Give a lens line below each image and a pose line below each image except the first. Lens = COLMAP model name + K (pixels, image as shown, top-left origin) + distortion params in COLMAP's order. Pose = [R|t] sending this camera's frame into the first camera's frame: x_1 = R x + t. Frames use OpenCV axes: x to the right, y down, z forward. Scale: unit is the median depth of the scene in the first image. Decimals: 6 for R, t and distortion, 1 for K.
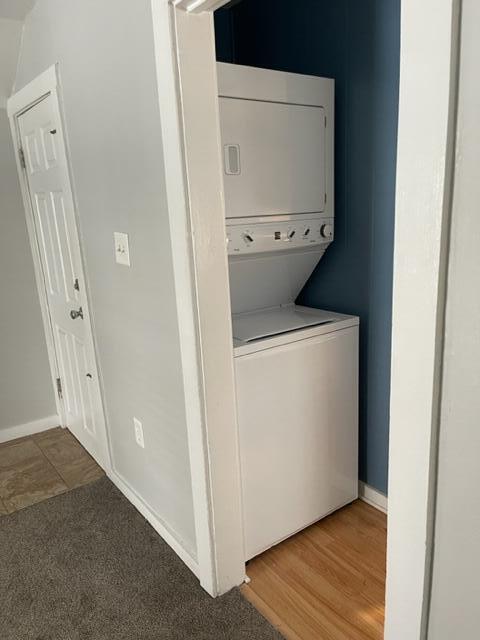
lens RADIAL K [[481.4, 0, 245.7], [0, 481.4, 318.3], [0, 0, 1]] dist [0.065453, -0.077959]
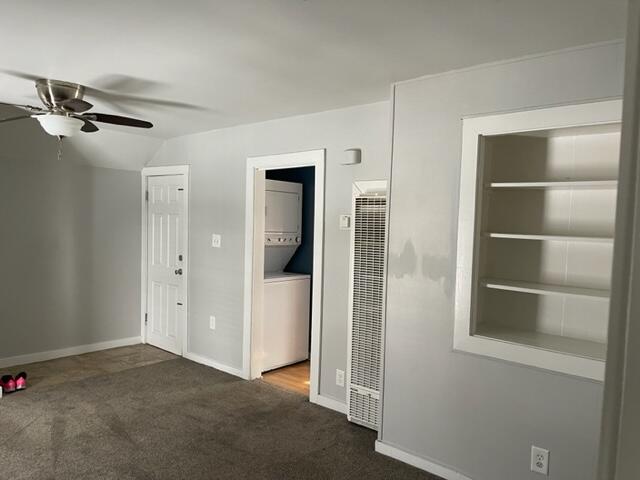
lens RADIAL K [[481.4, 0, 322.8], [0, 481.4, 246.7], [0, 0, 1]] dist [0.065453, -0.077959]
pose [[0.972204, 0.062256, 0.225708, -0.246951], [-0.018795, 0.981642, -0.189805, 0.298015], [-0.233380, 0.180287, 0.955526, -1.281231]]
